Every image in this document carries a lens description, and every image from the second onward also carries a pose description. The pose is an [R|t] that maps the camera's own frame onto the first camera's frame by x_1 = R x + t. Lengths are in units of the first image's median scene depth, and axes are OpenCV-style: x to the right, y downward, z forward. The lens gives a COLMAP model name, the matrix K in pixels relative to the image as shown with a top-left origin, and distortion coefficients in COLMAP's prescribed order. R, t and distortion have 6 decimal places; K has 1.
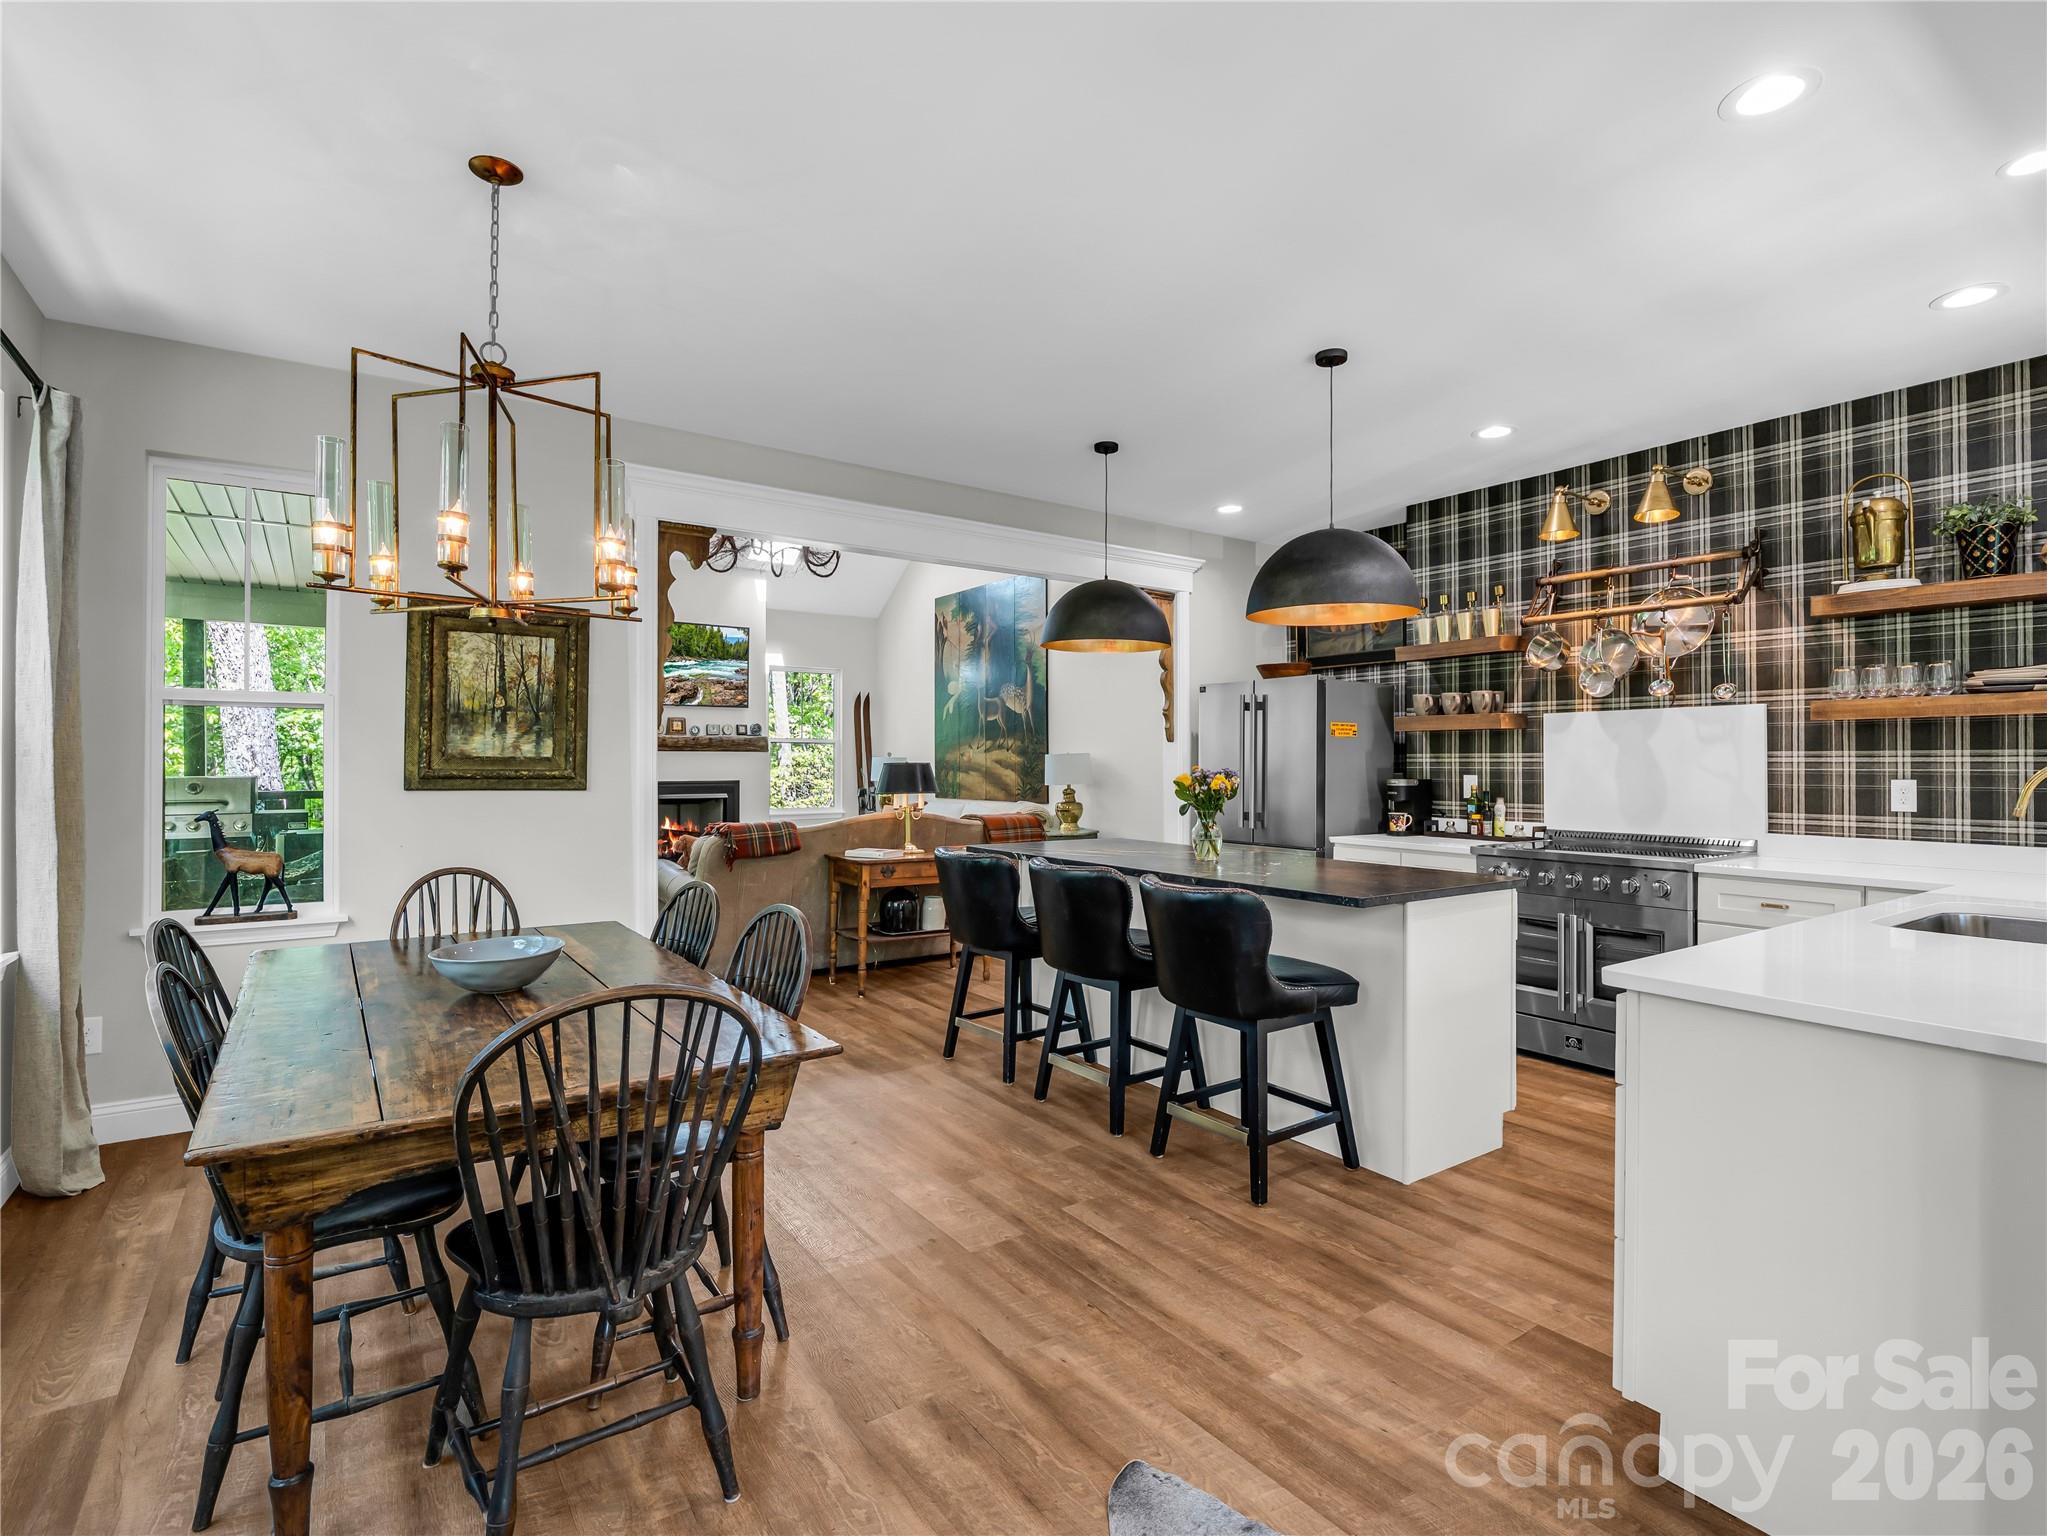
lens RADIAL K [[1018.5, 0, 1029.7], [0, 1018.5, 771.2], [0, 0, 1]] dist [-0.030858, -0.000646]
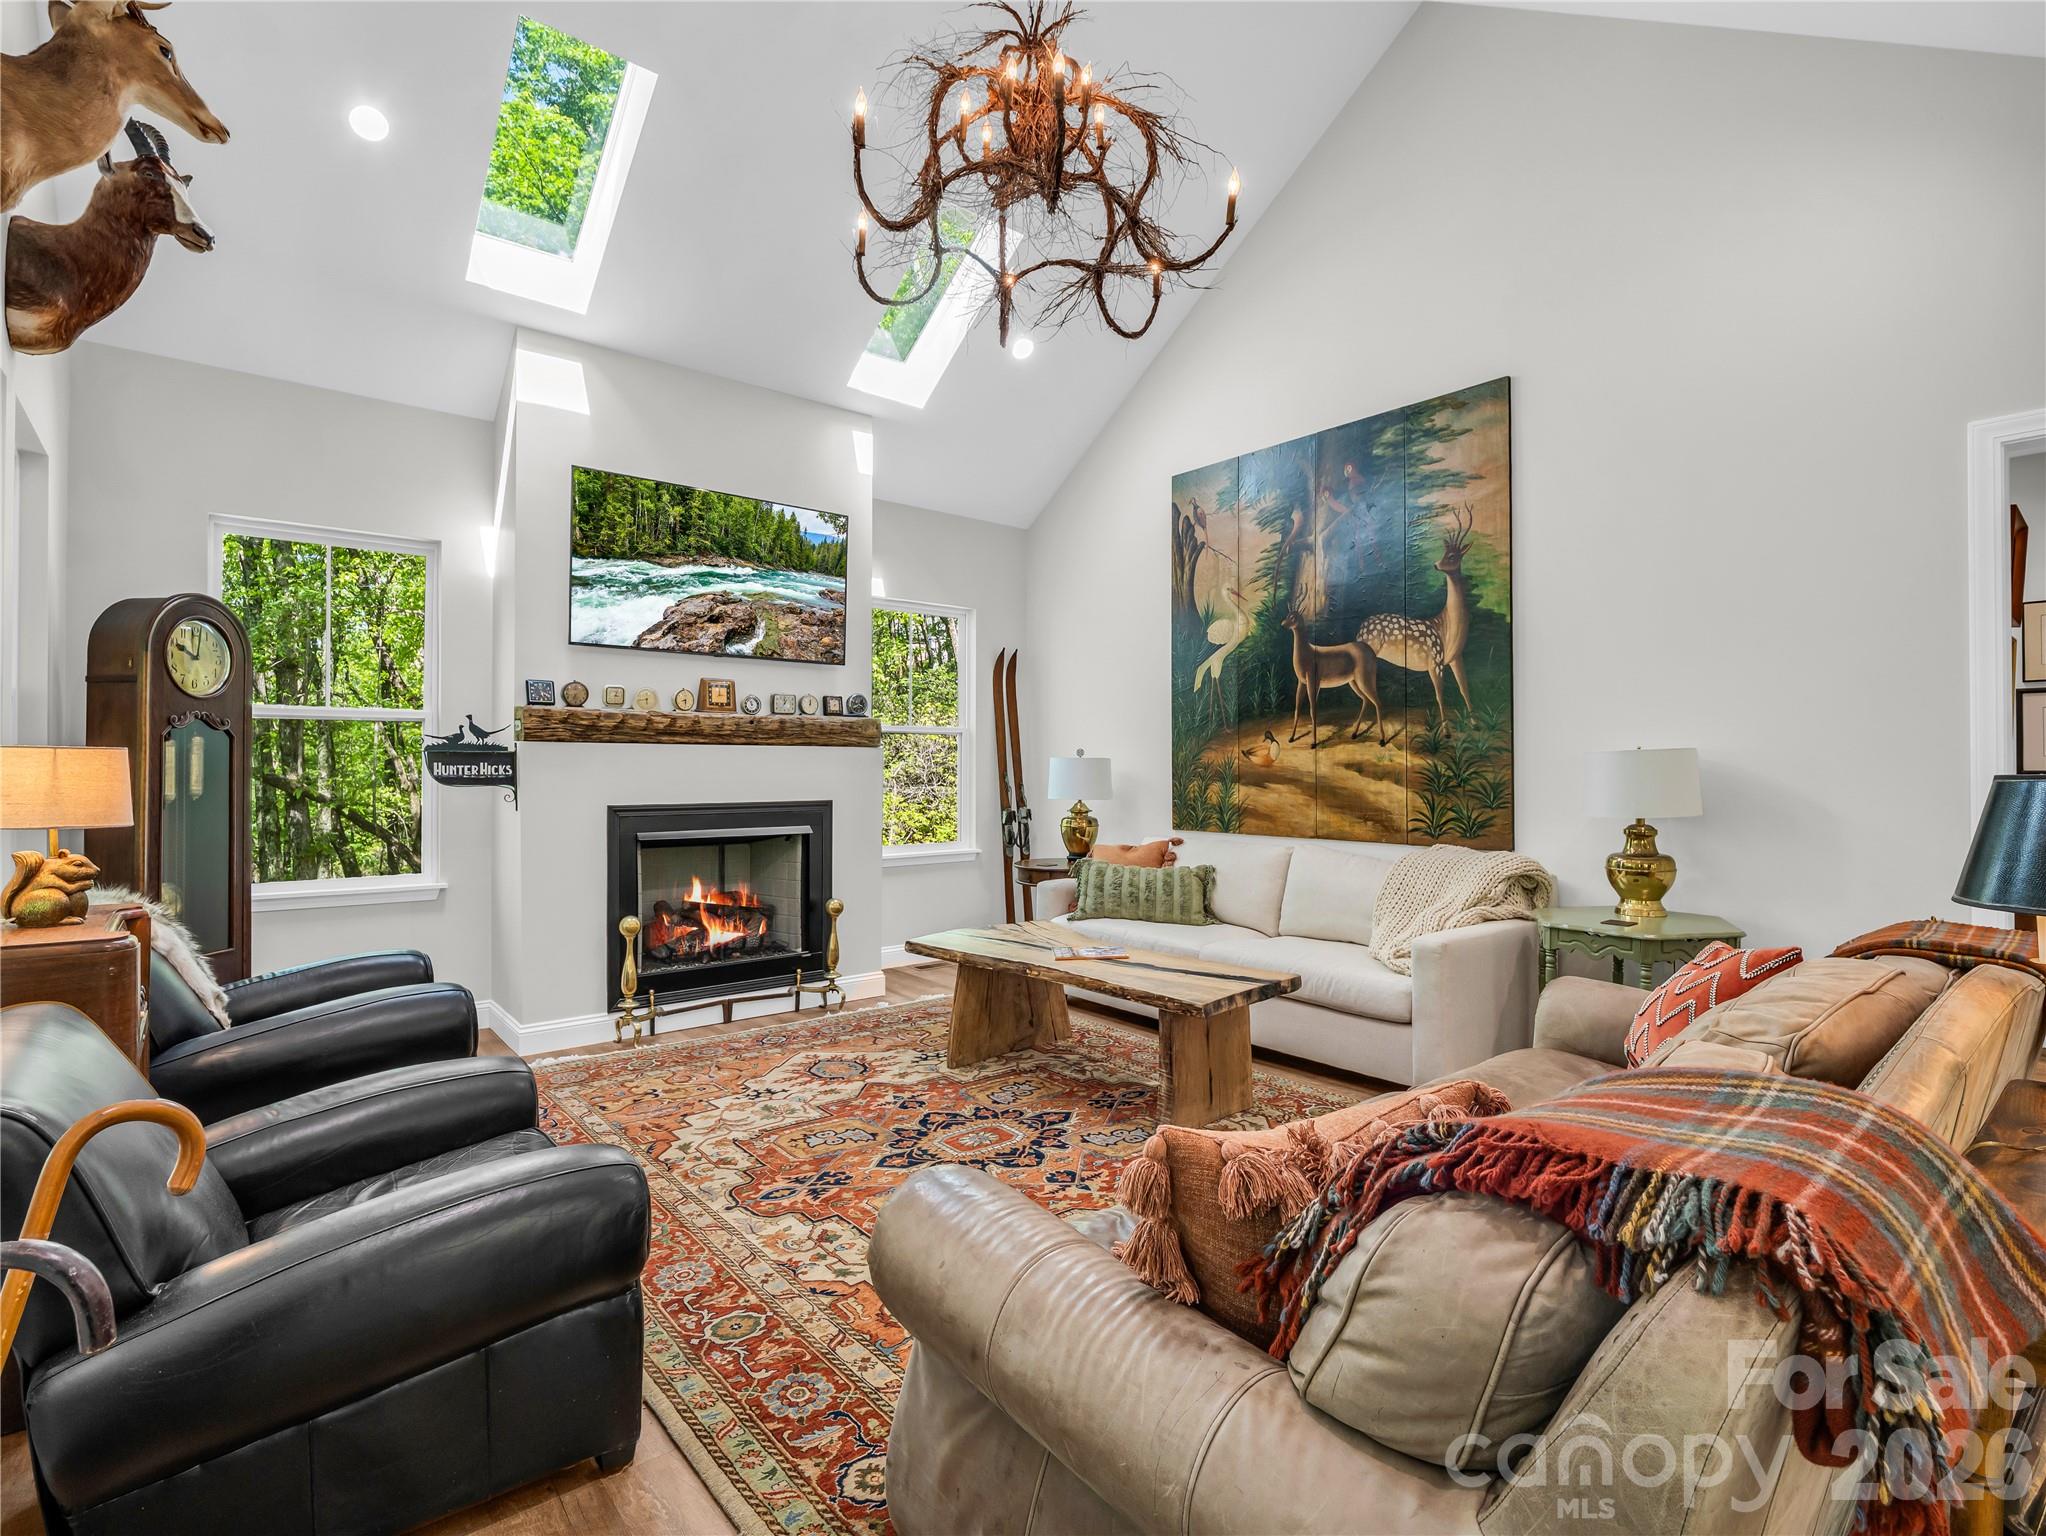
lens RADIAL K [[996.6, 0, 1028.7], [0, 996.6, 766.8], [0, 0, 1]] dist [-0.010449, -0.005004]
pose [[0.996468, 0.000354, 0.083974, -0.487896], [0.000280, 0.999972, -0.007534, -0.009793], [-0.083975, 0.007531, 0.996439, 1.019791]]
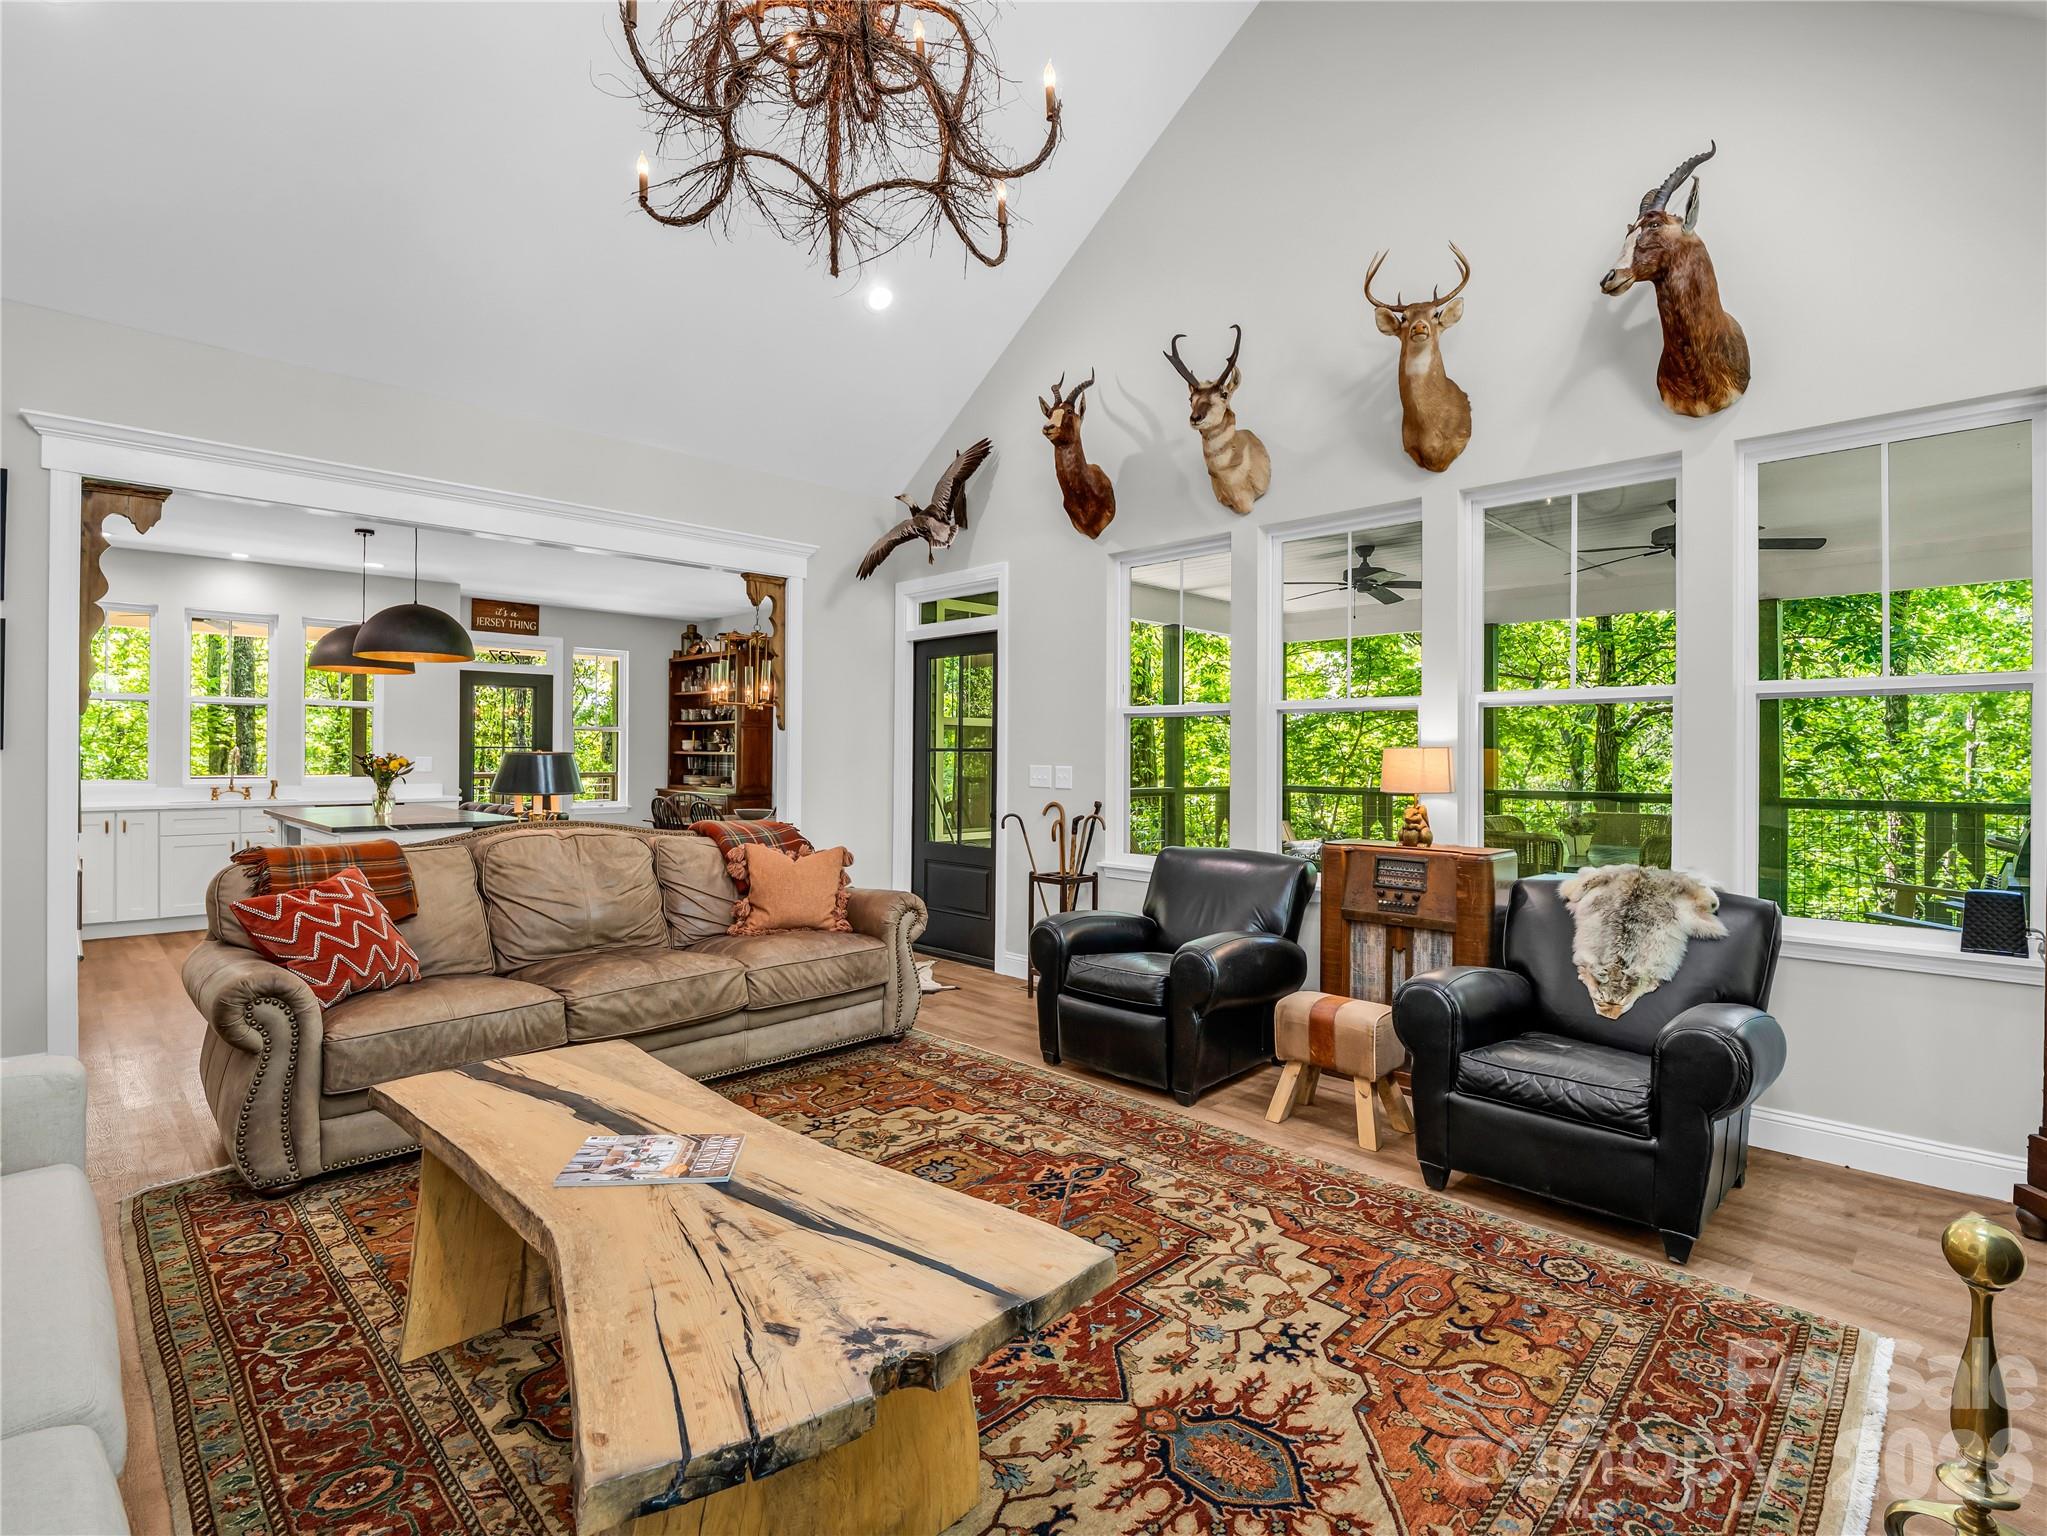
lens RADIAL K [[997.1, 0, 1028.1], [0, 997.1, 758.3], [0, 0, 1]] dist [-0.010449, -0.005004]
pose [[-0.984245, -0.006821, -0.176678, -0.439282], [-0.009049, 0.999889, 0.011808, -0.019951], [0.176578, 0.013220, -0.984198, 2.244206]]
